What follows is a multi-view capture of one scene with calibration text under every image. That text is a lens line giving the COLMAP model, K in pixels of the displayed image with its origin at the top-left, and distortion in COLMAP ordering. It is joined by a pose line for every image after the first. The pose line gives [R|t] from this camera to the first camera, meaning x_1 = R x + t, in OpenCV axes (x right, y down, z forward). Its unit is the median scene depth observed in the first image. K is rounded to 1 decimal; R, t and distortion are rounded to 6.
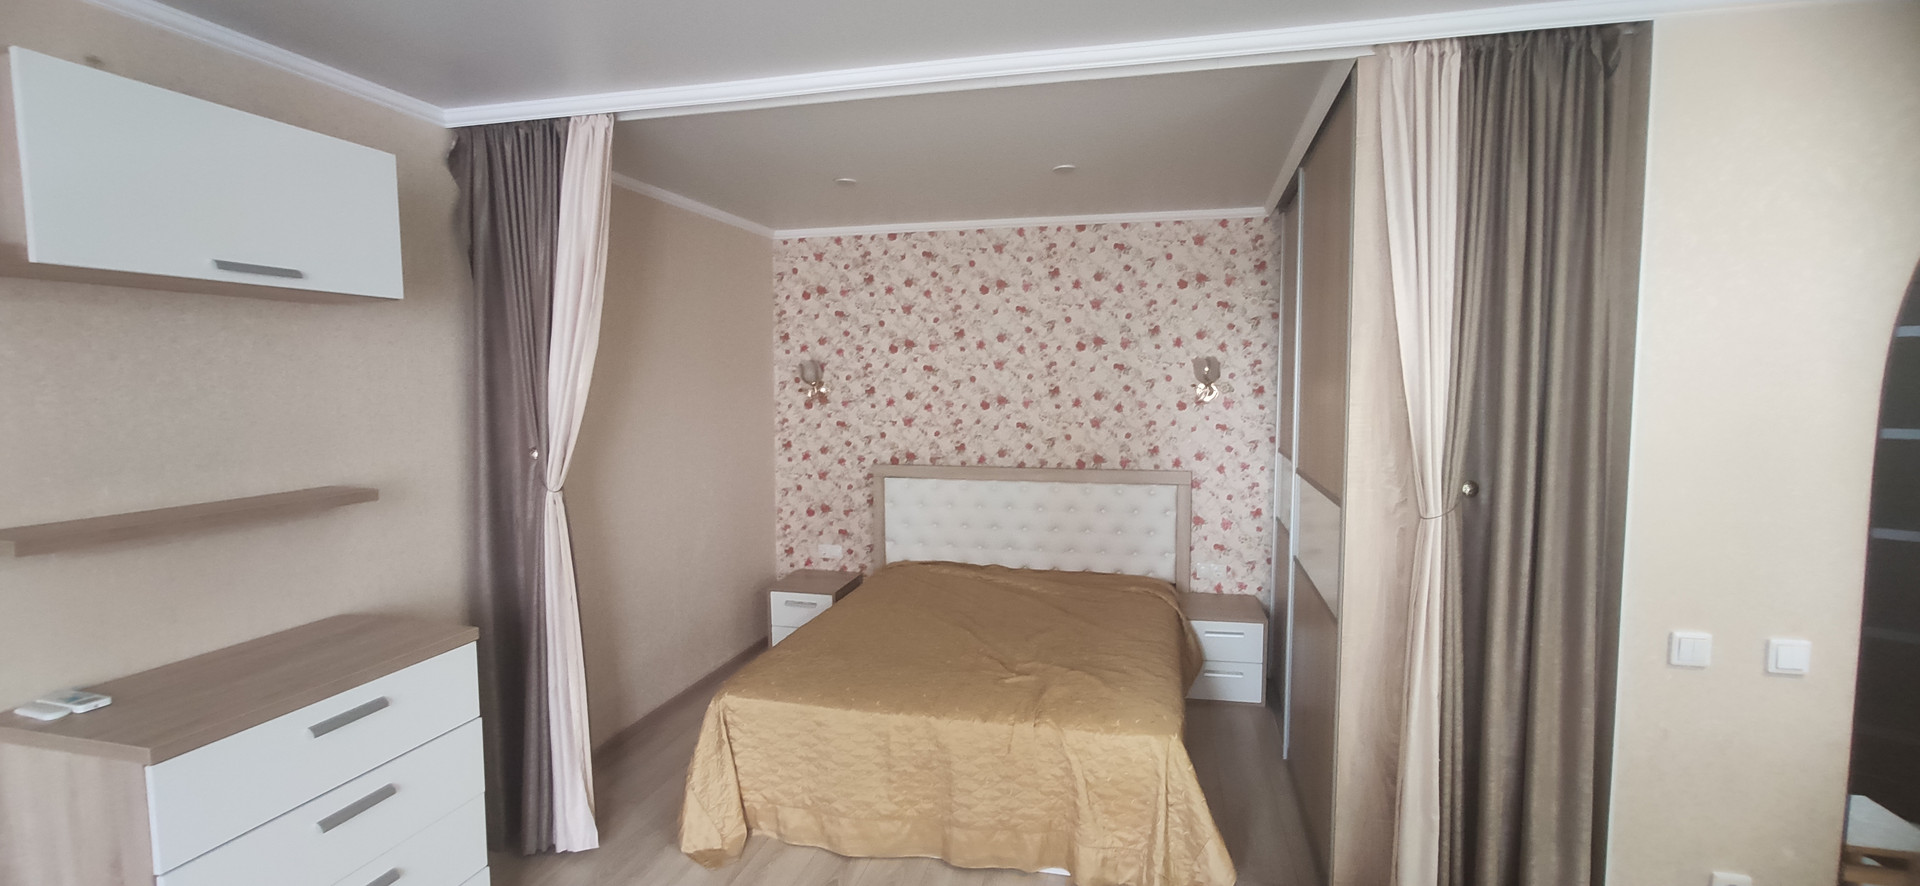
lens RADIAL K [[844.2, 0, 960.0], [0, 844.2, 443.0], [0, 0, 1]] dist [-0.039984, 0.027044]
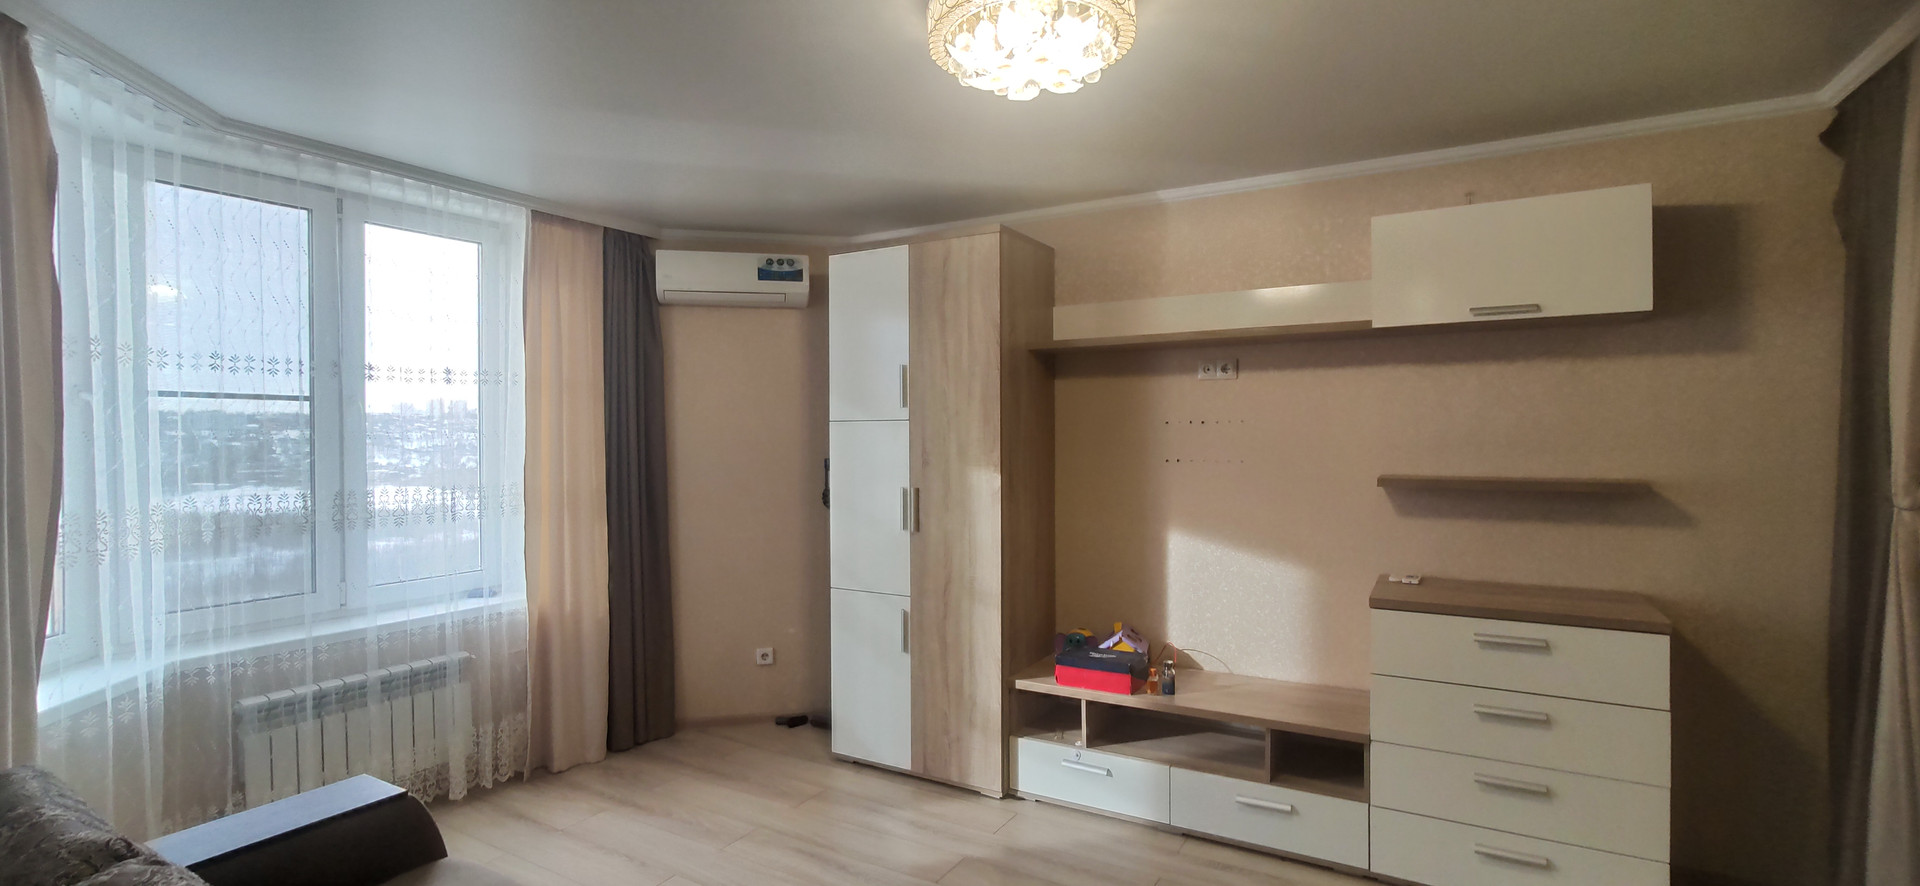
lens RADIAL K [[845.6, 0, 958.5], [0, 845.6, 438.9], [0, 0, 1]] dist [-0.049543, 0.044976]
pose [[-0.285208, 0.013085, -0.958376, 0.321755], [-0.067321, 0.997164, 0.033648, 0.010765], [0.956098, 0.074115, -0.283519, 0.216512]]
